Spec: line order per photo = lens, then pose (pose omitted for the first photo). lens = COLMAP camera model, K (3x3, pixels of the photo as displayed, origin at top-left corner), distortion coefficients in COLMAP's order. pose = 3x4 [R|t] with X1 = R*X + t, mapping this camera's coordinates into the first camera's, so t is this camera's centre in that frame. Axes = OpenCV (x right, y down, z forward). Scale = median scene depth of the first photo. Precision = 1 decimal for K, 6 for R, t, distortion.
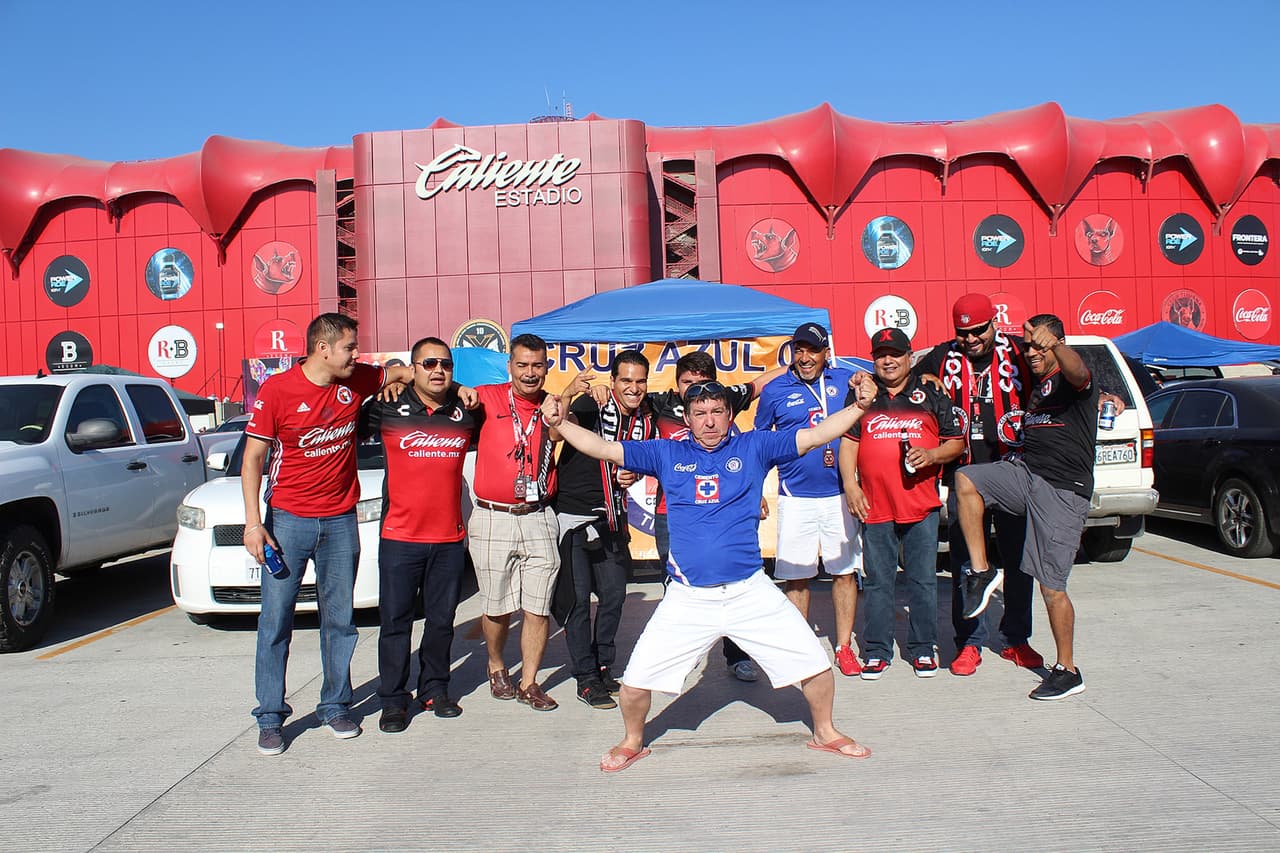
lens RADIAL K [[1086.5, 0, 616.6], [0, 1086.5, 429.0], [0, 0, 1]] dist [-0.179799, 0.157287]
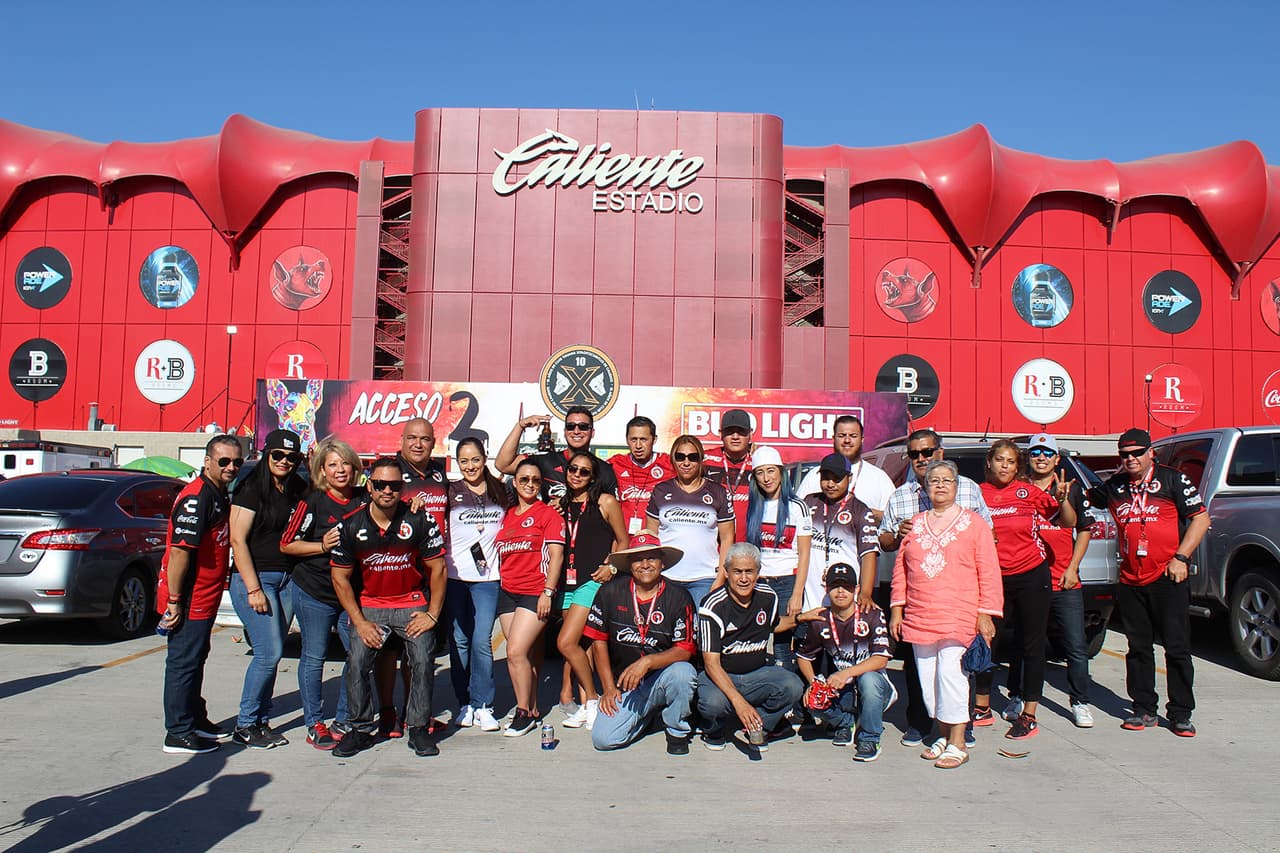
lens RADIAL K [[1087.2, 0, 618.3], [0, 1087.2, 419.3], [0, 0, 1]] dist [-0.172904, 0.154812]
pose [[0.998074, 0.061462, 0.008401, -0.080076], [-0.060692, 0.995503, -0.072738, 0.001846], [-0.012834, 0.072088, 0.997316, 0.194683]]
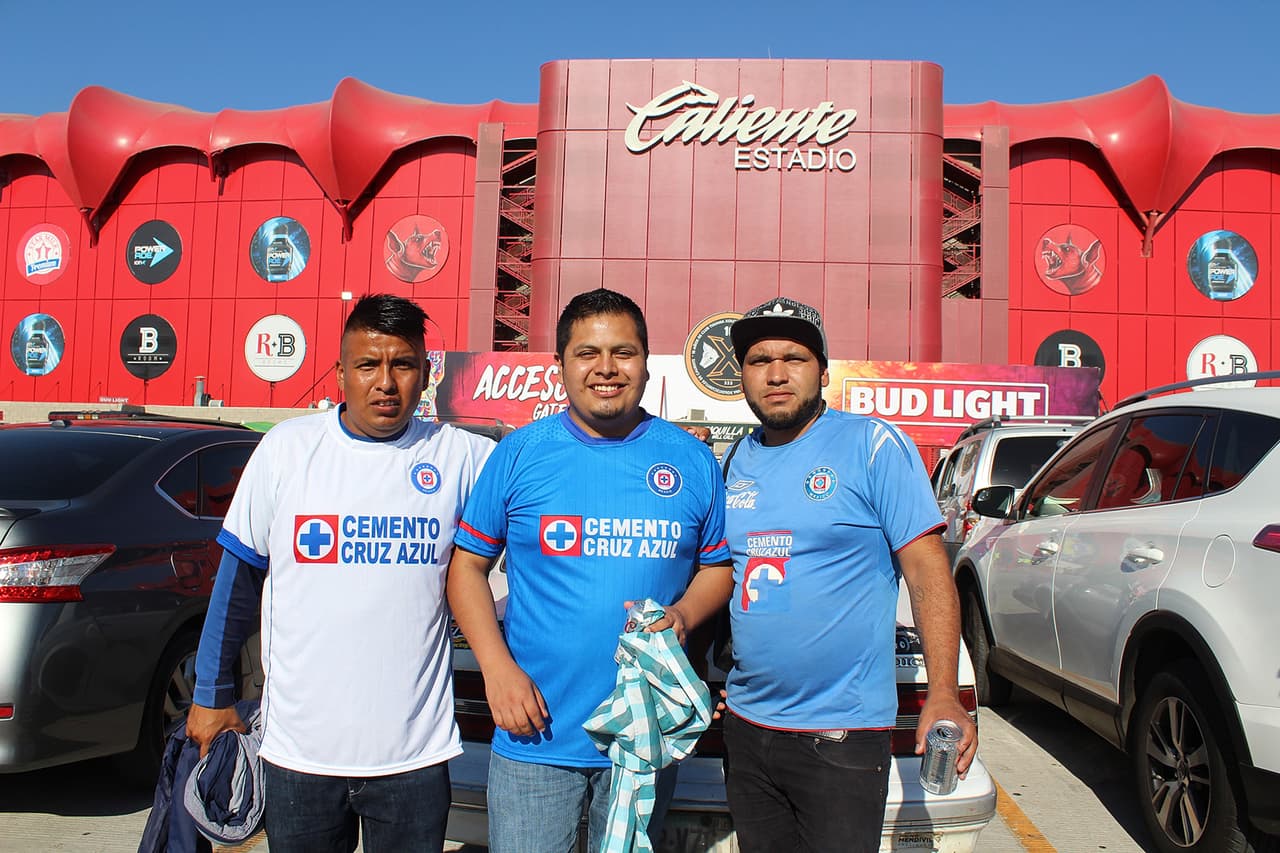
lens RADIAL K [[1086.5, 0, 616.6], [0, 1086.5, 429.0], [0, 0, 1]] dist [-0.179799, 0.157287]
pose [[0.993925, 0.068207, -0.086374, -0.102867], [-0.072228, 0.996403, -0.044317, 0.003795], [0.083041, 0.050286, 0.995277, 0.252246]]
